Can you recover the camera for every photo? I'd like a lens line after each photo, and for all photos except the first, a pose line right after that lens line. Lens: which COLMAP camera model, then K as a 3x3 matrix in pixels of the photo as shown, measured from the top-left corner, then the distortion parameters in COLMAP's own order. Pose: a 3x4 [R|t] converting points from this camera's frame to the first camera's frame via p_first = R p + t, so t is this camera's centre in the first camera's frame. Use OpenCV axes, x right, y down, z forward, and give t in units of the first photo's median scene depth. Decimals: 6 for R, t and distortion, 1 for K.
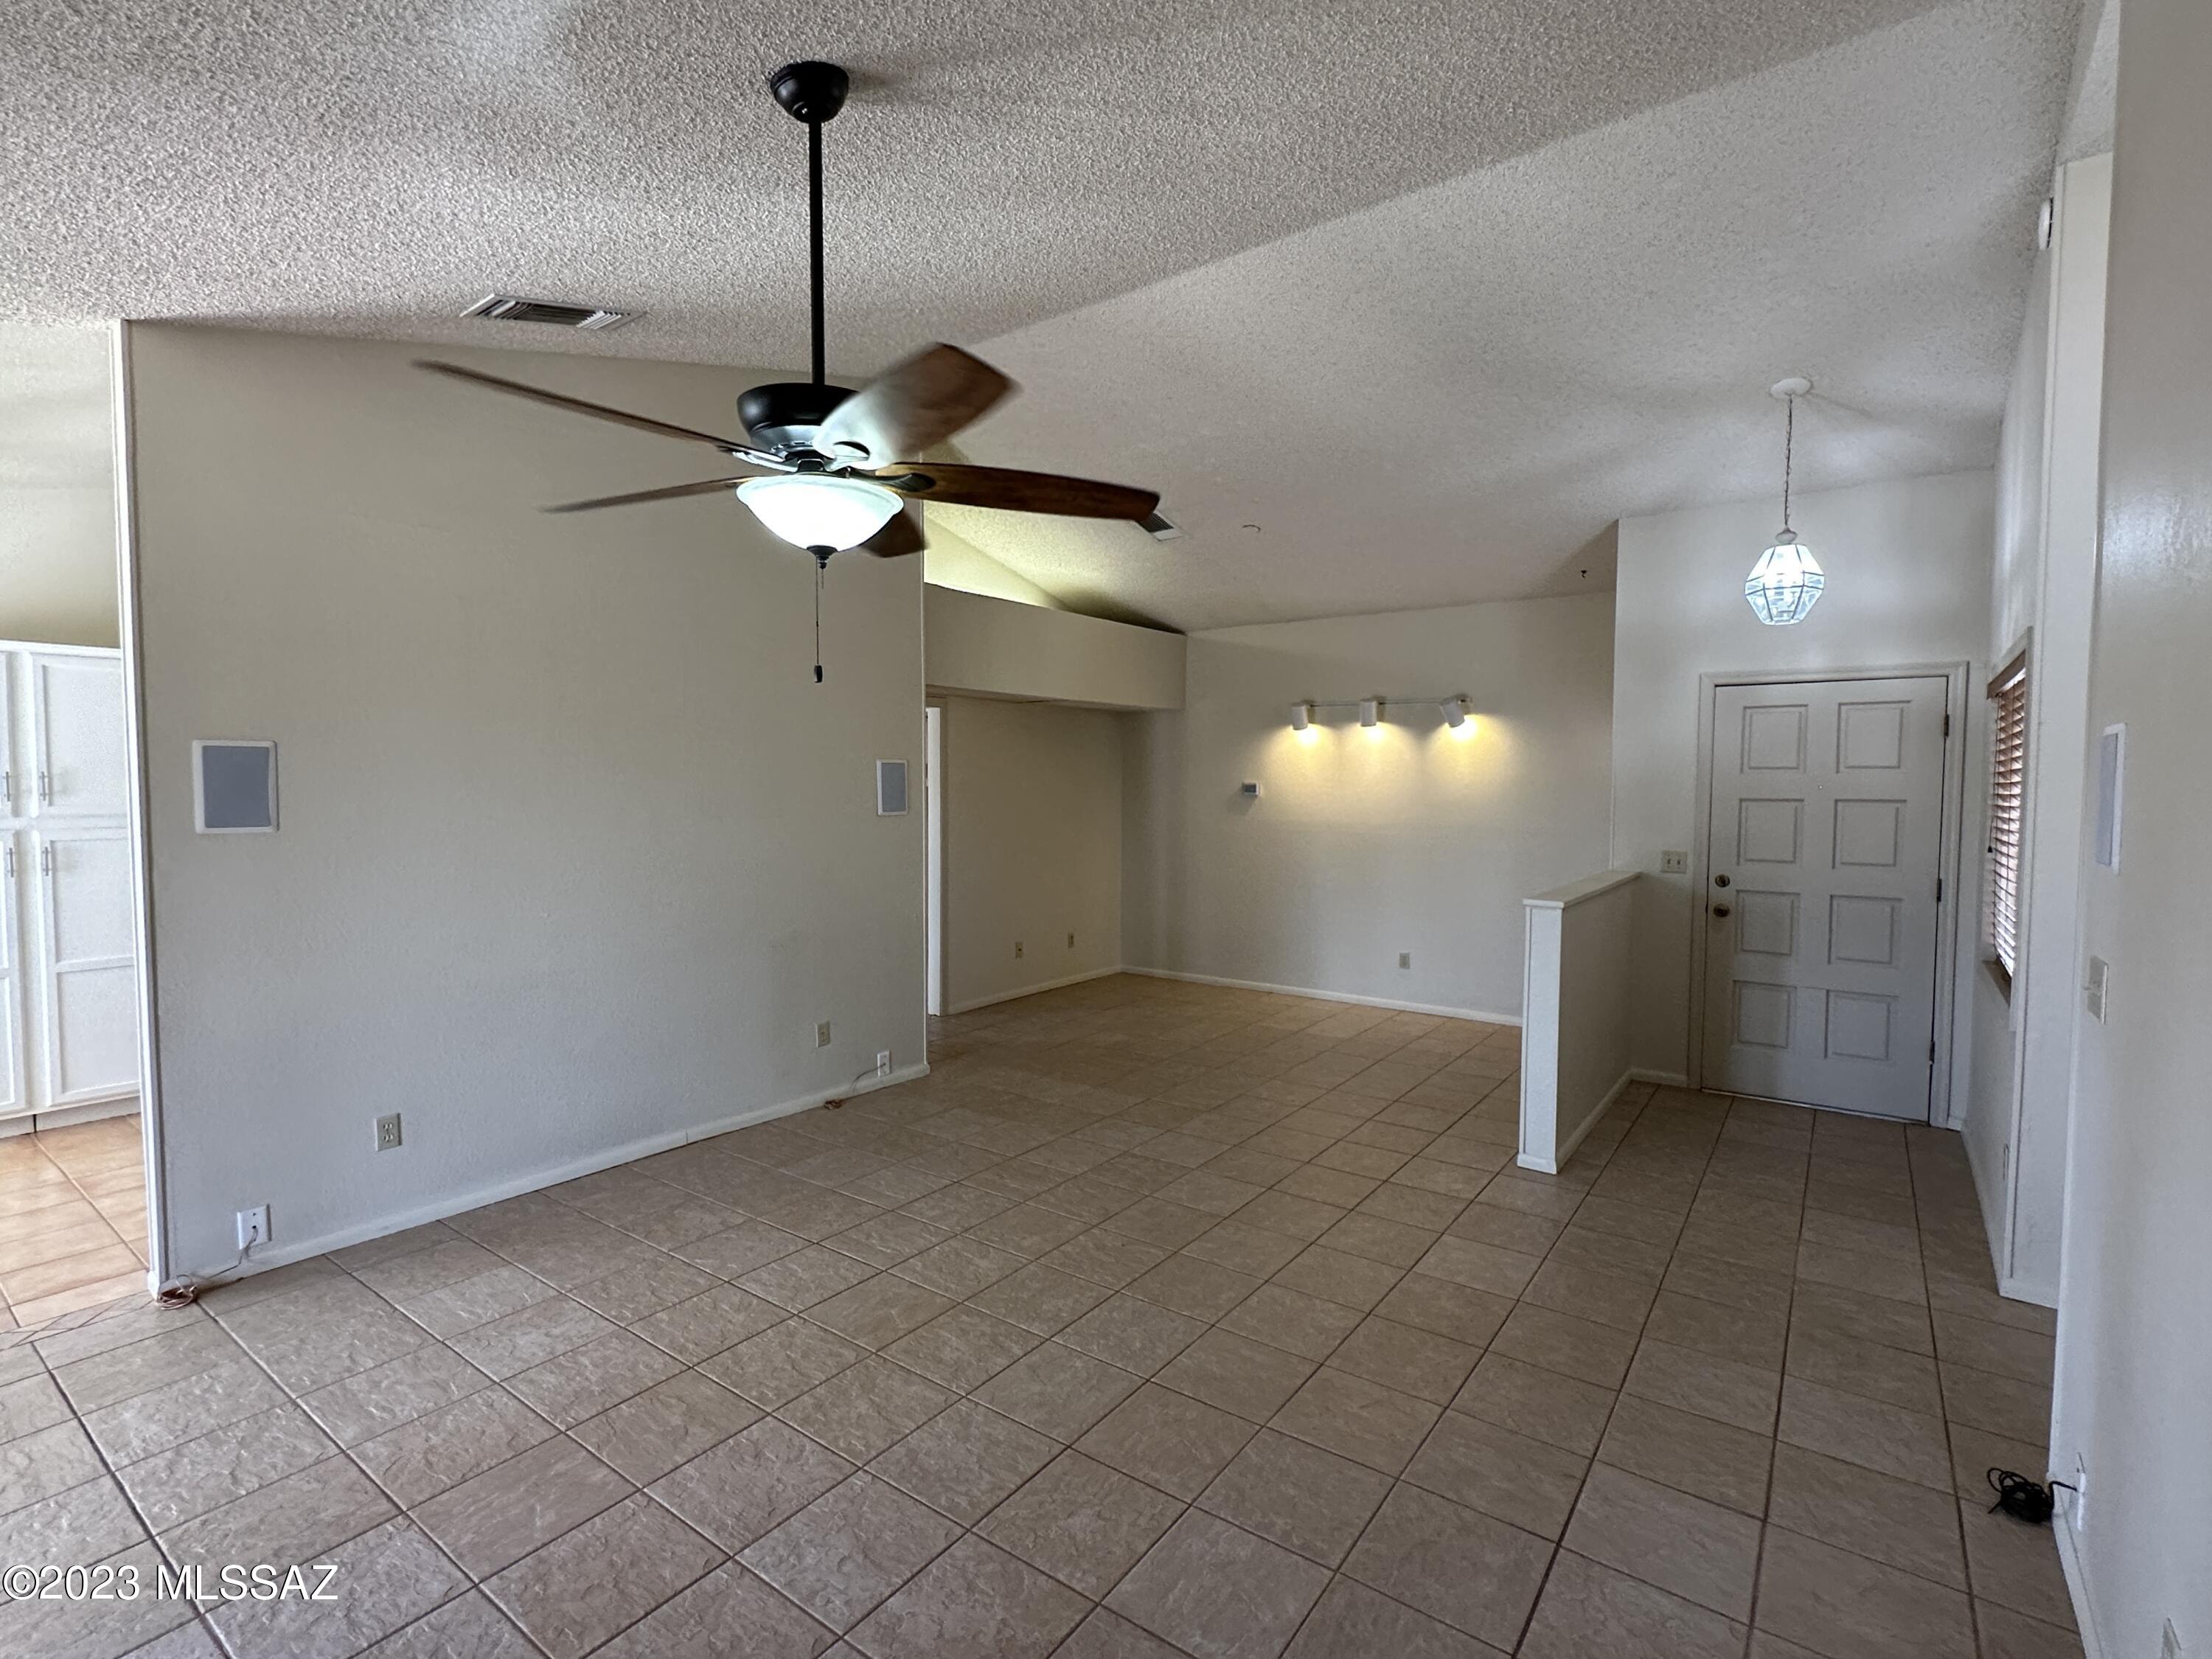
lens RADIAL K [[1046.9, 0, 1119.1], [0, 1046.9, 830.2], [0, 0, 1]] dist [-0.003865, 0.000770]
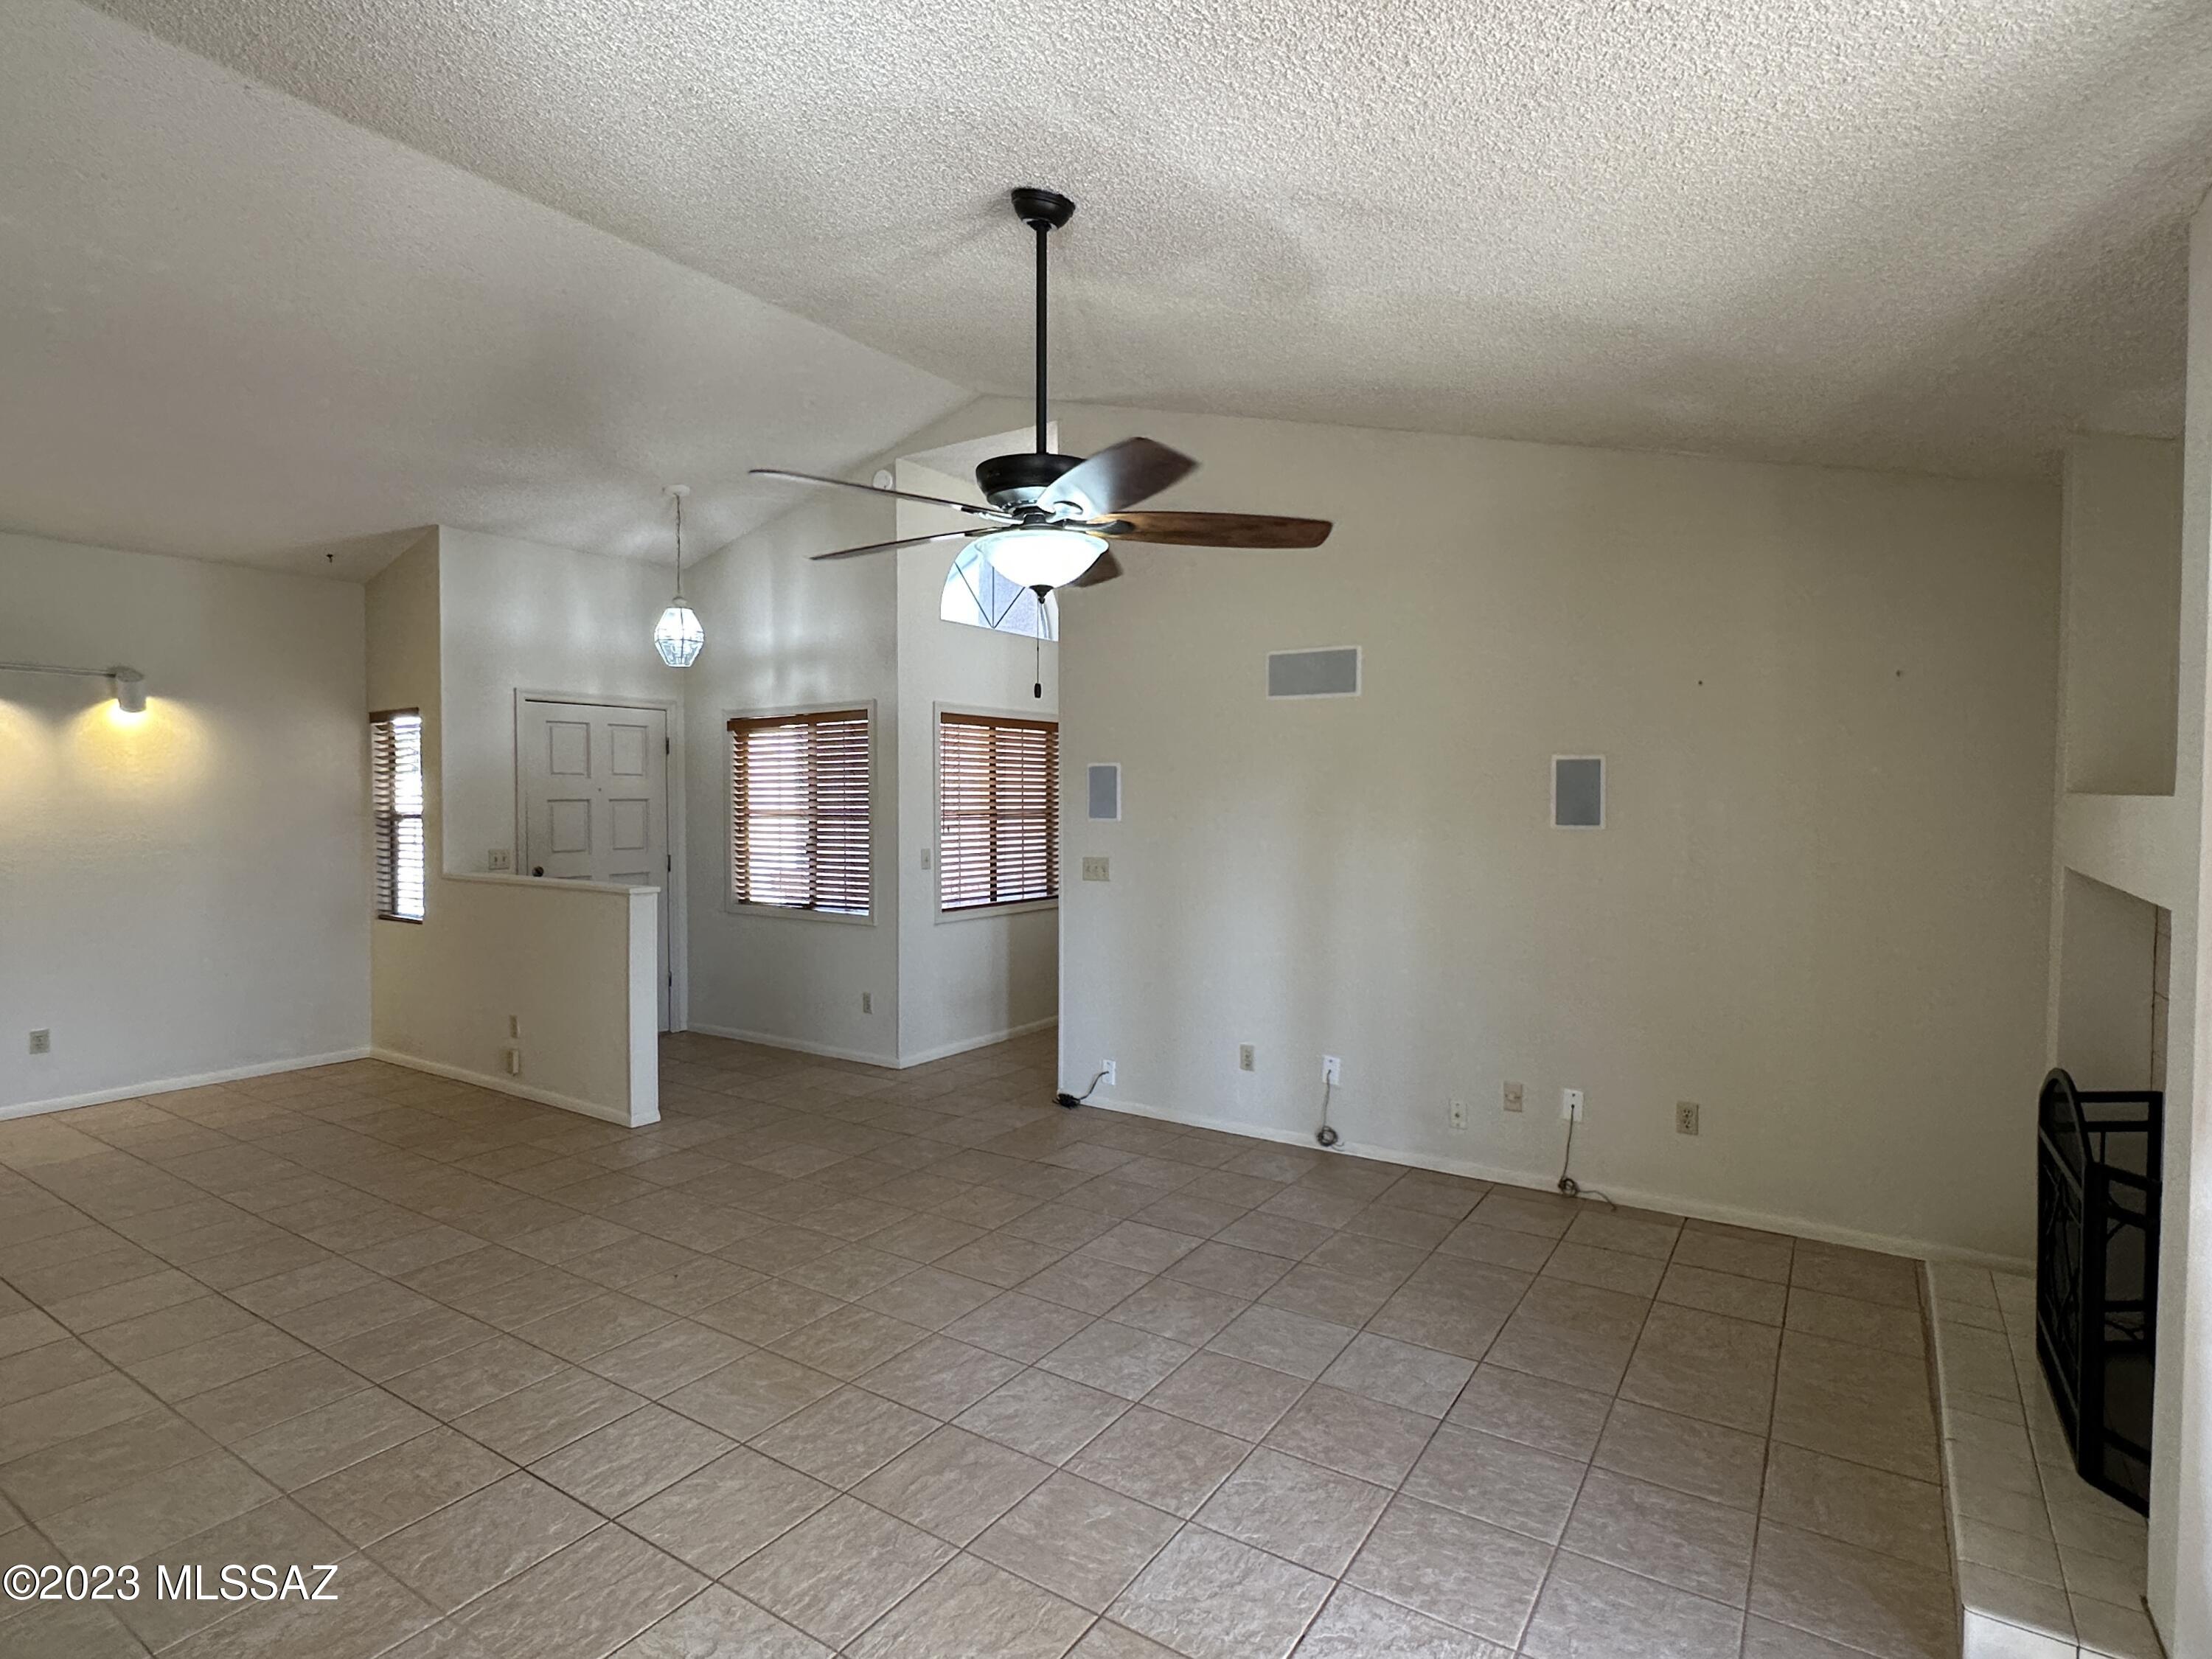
lens RADIAL K [[1149.9, 0, 1113.6], [0, 1149.9, 828.6], [0, 0, 1]] dist [-0.003343, -0.000226]
pose [[-0.056600, -0.033717, 0.997827, -0.815756], [0.044126, 0.998368, 0.036238, -0.019289], [-0.997421, 0.046082, -0.055020, 0.509094]]
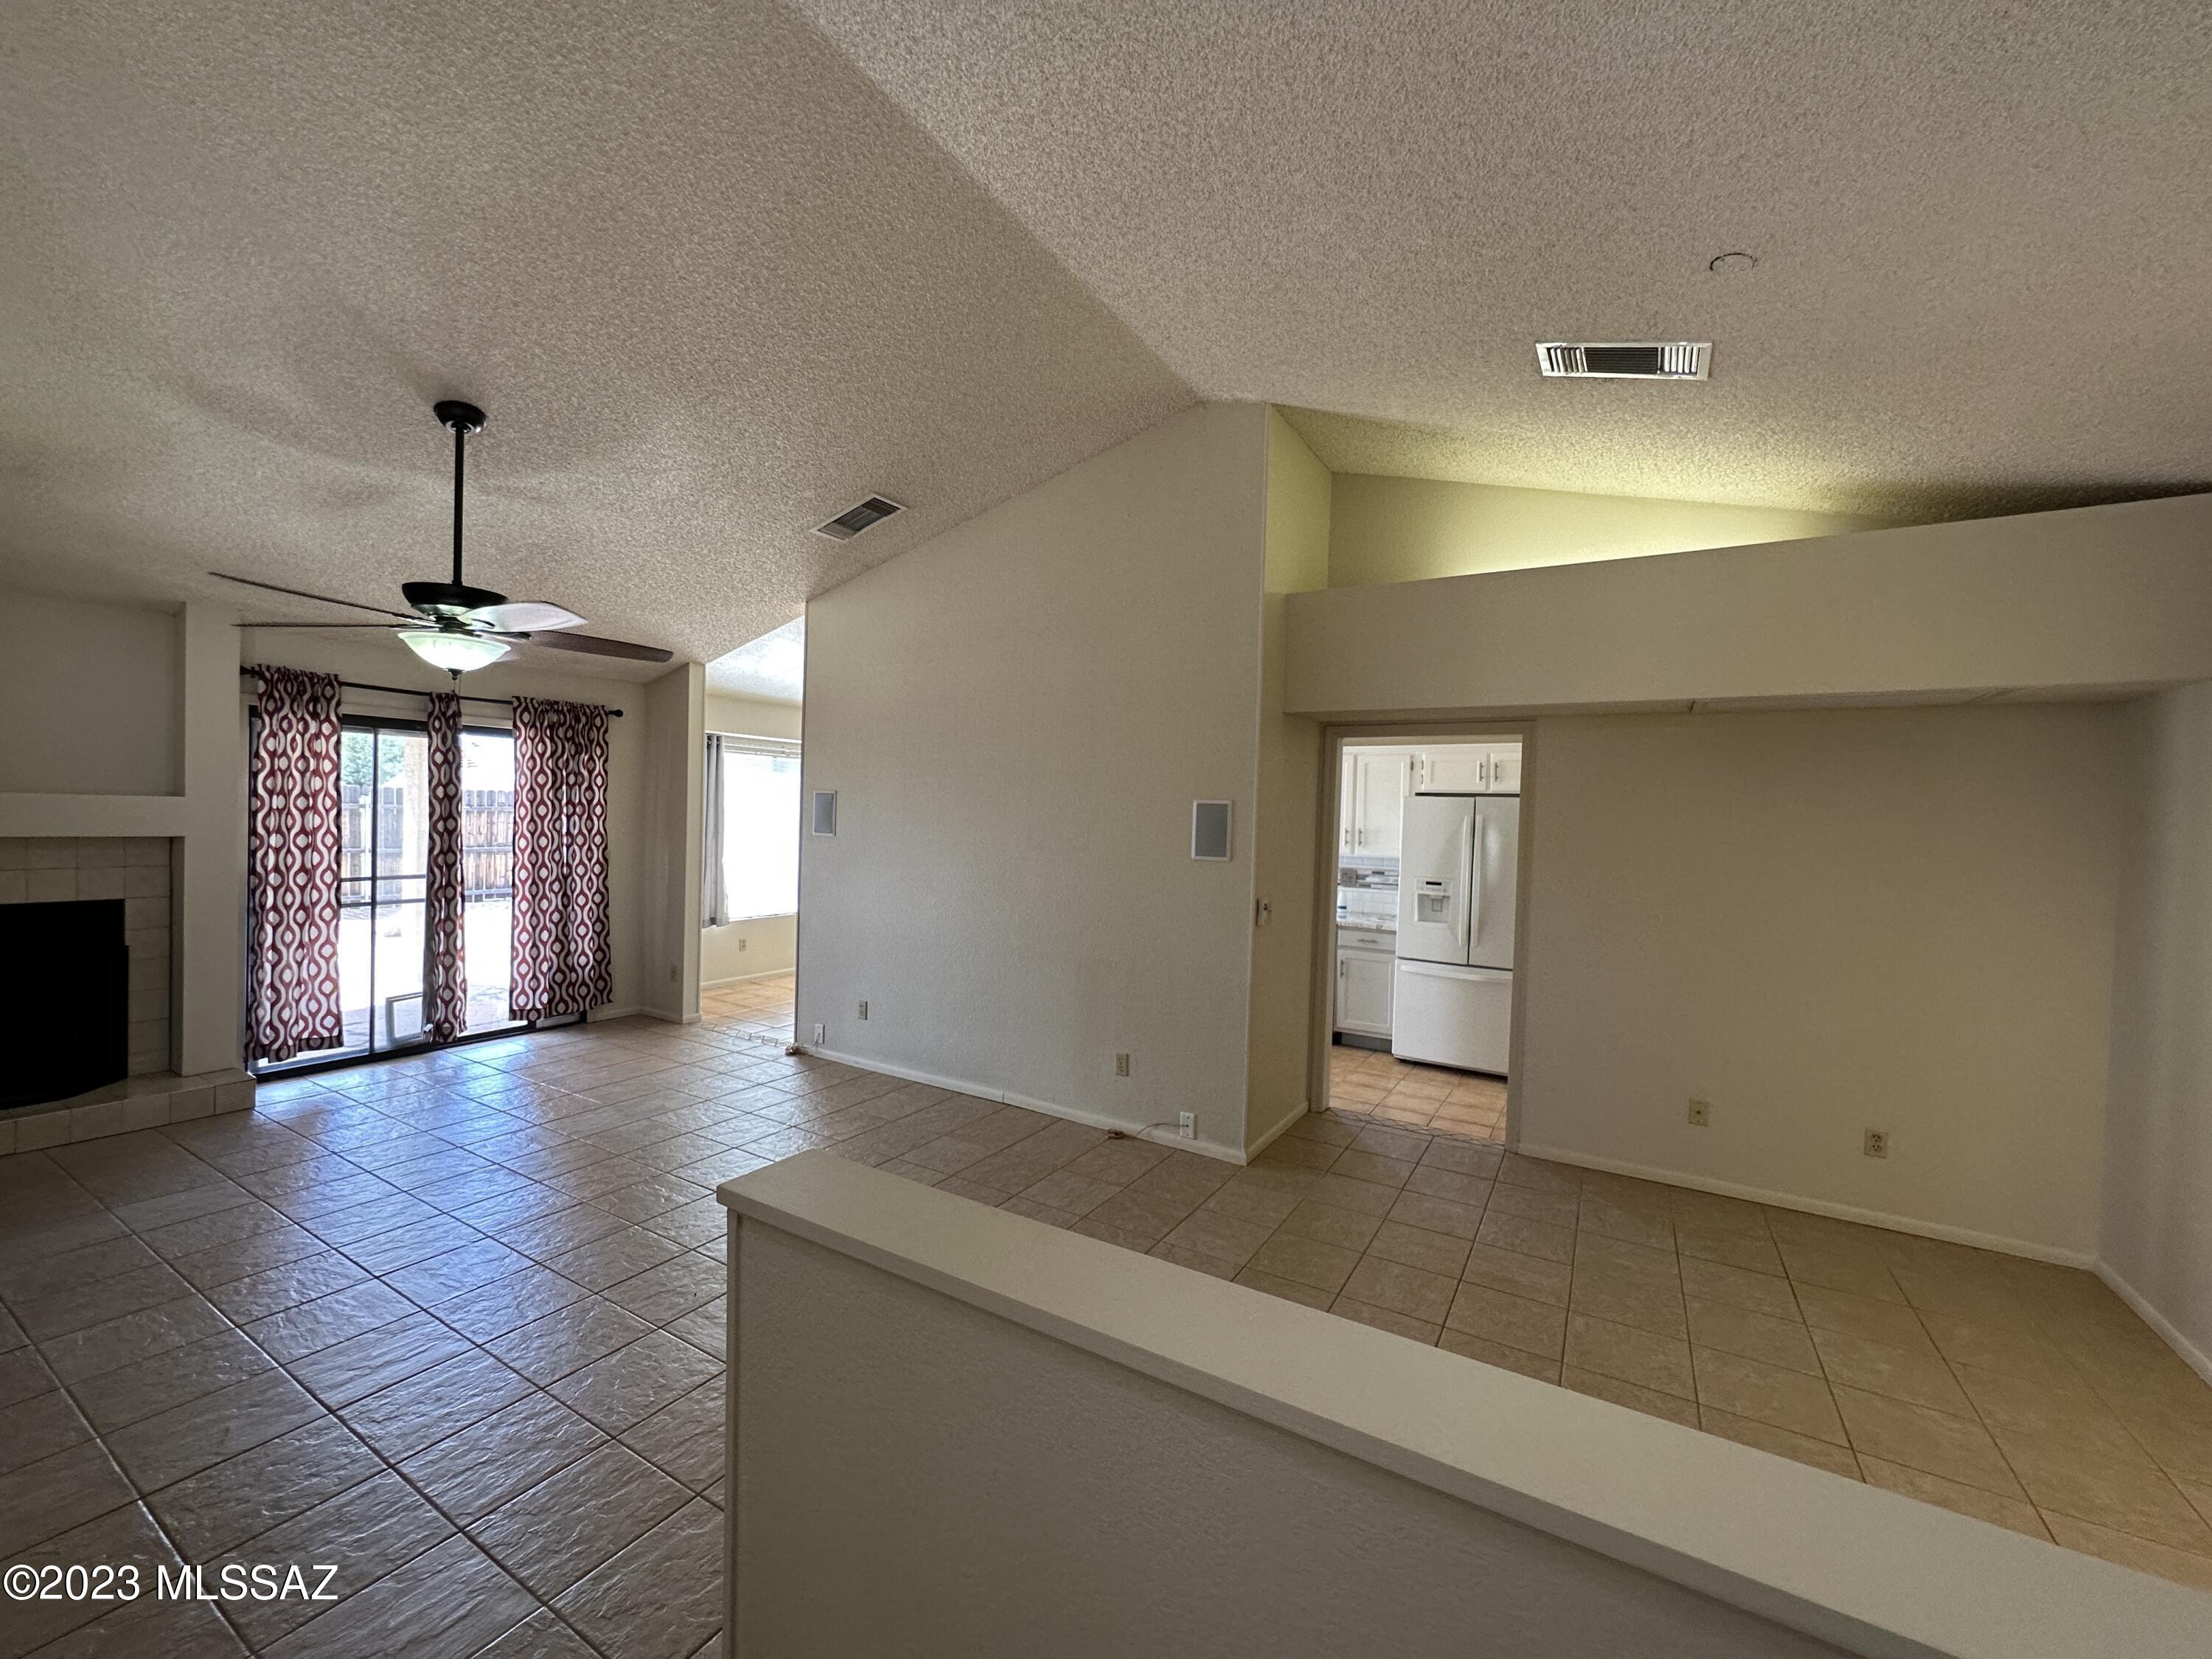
lens RADIAL K [[865.0, 0, 1110.3], [0, 865.0, 829.4], [0, 0, 1]] dist [0.003870, 0.000110]
pose [[0.085576, 0.010173, -0.996280, 0.637768], [-0.076631, 0.997053, 0.003599, -0.044937], [0.993380, 0.076038, 0.086104, 1.003240]]
